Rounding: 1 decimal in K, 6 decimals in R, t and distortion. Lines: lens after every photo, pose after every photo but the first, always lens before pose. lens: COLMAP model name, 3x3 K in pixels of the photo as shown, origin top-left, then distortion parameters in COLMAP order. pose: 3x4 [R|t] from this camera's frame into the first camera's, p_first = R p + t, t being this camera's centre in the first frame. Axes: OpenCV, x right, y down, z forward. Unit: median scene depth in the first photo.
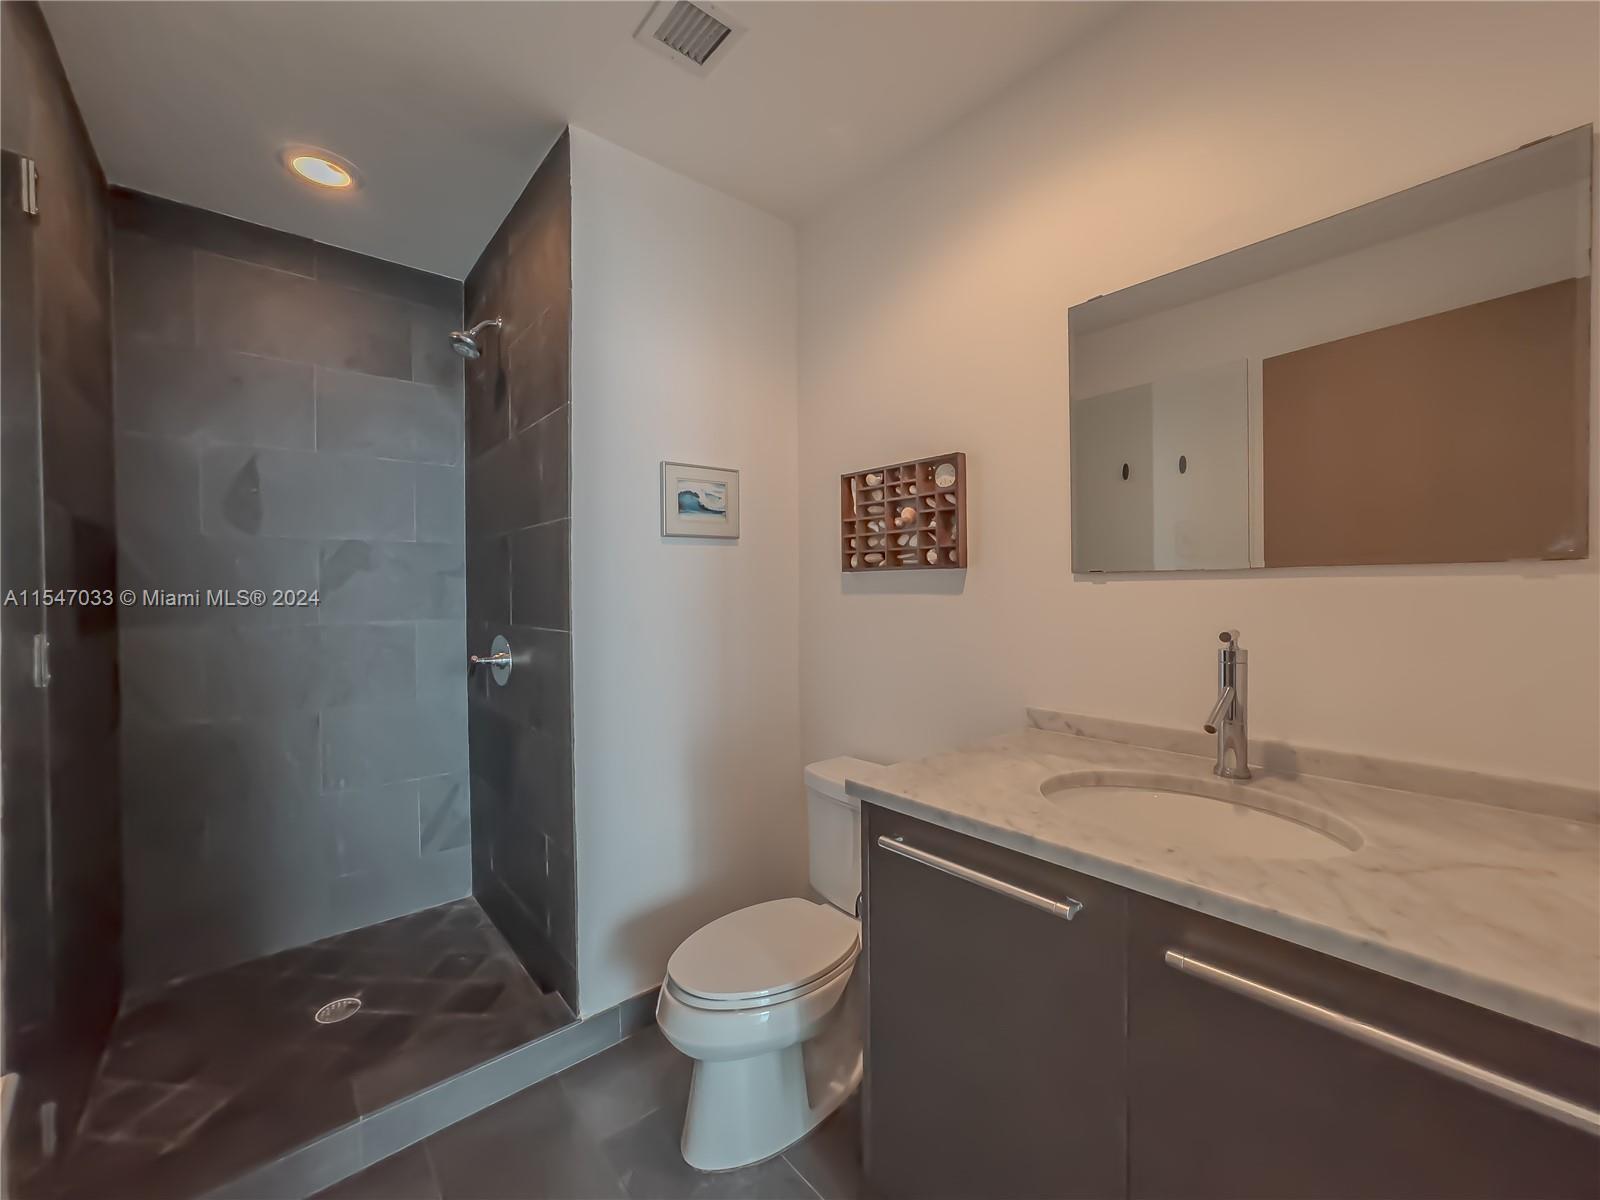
lens RADIAL K [[645.8, 0, 801.2], [0, 645.8, 596.7], [0, 0, 1]] dist [-0.035796, 0.014330]
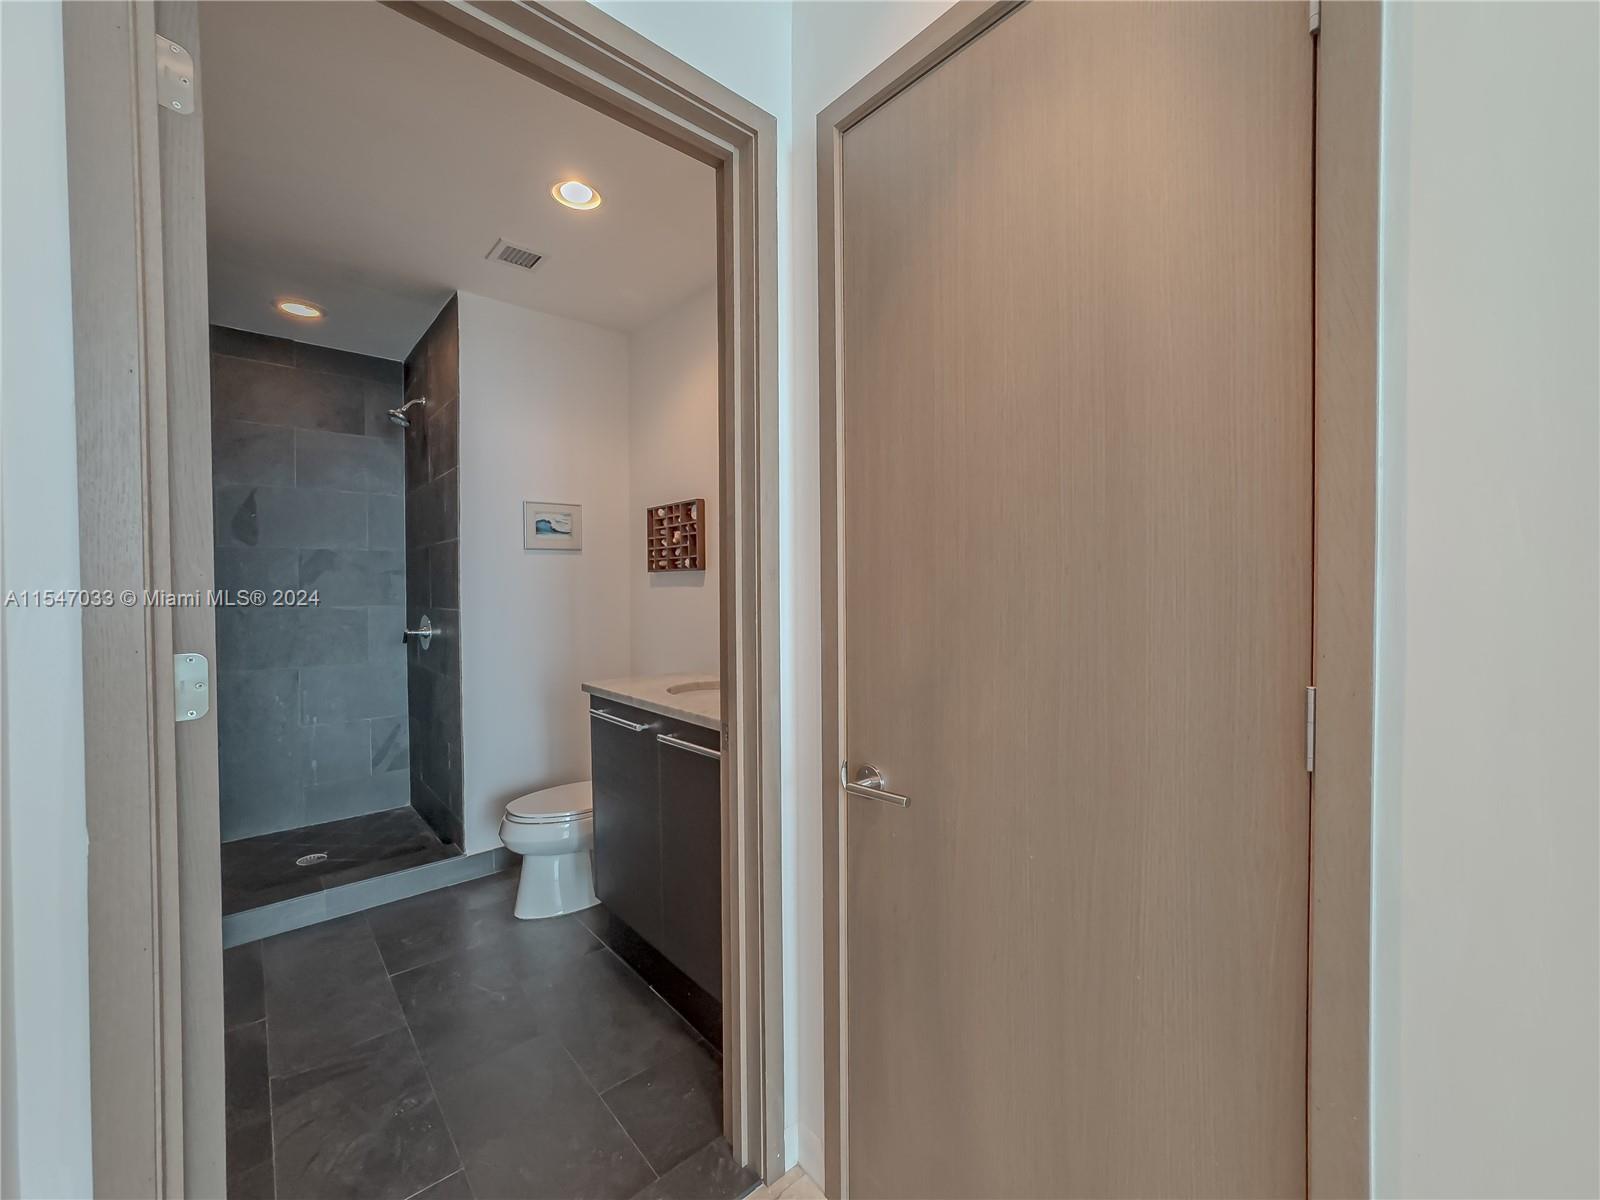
lens RADIAL K [[645.8, 0, 803.3], [0, 645.8, 596.9], [0, 0, 1]] dist [-0.035796, 0.014330]
pose [[0.999670, 0.000584, 0.025668, 0.391429], [-0.000670, 0.999994, 0.003346, 0.014102], [-0.025666, -0.003362, 0.999665, -0.525778]]
